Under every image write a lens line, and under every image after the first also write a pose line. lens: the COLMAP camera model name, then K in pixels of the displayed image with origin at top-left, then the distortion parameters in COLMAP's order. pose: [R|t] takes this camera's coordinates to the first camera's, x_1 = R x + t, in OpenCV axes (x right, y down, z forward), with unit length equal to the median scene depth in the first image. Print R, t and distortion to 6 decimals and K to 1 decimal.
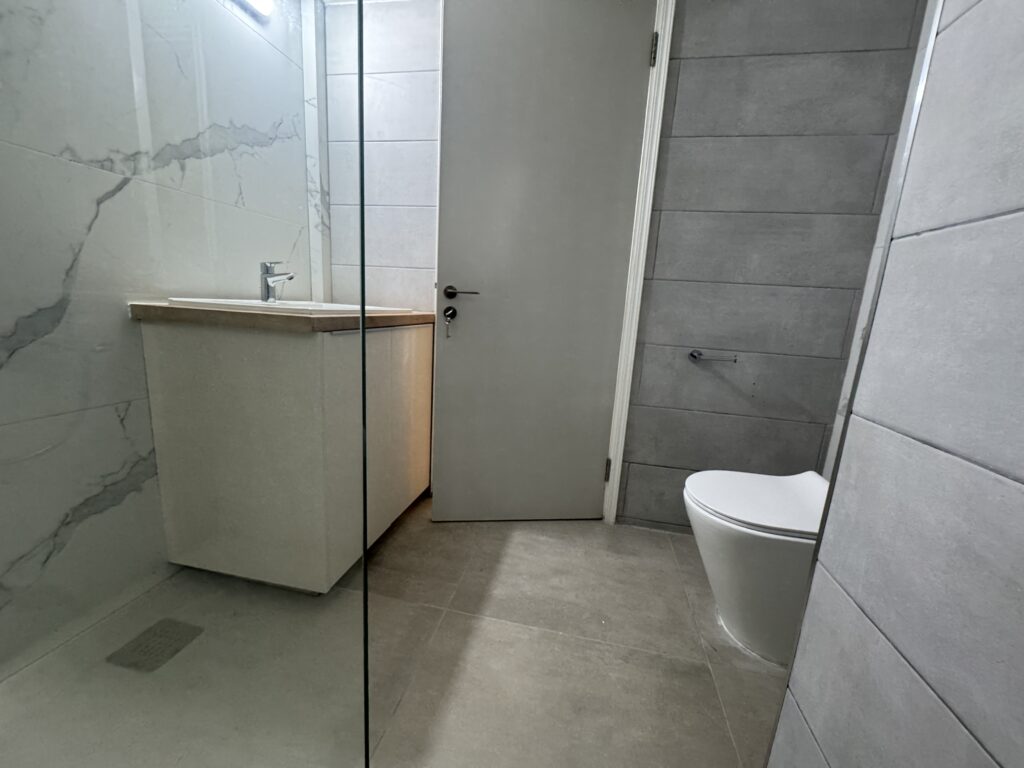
lens RADIAL K [[408.8, 0, 512.0], [0, 408.8, 386.9], [0, 0, 1]] dist [-0.003133, 0.000673]
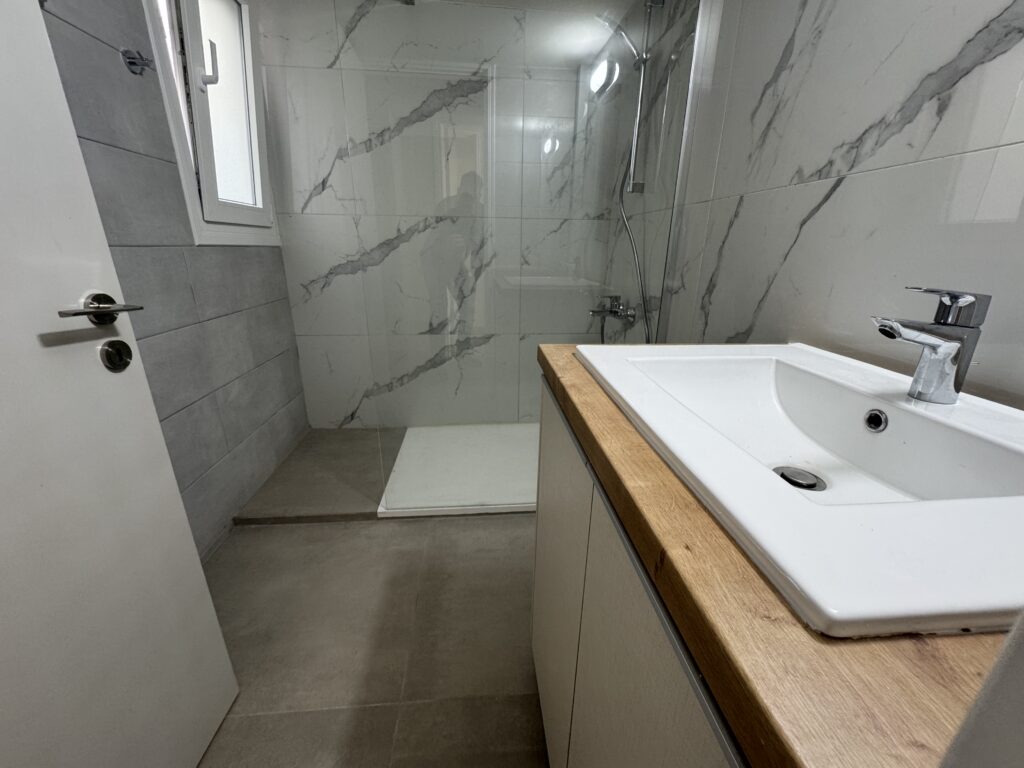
lens RADIAL K [[408.8, 0, 516.3], [0, 408.8, 383.3], [0, 0, 1]] dist [-0.003133, 0.000673]
pose [[-0.952664, 0.029603, -0.302581, -0.127717], [-0.124638, 0.869741, 0.477510, -0.340922], [0.277302, 0.492620, -0.824881, 1.164868]]
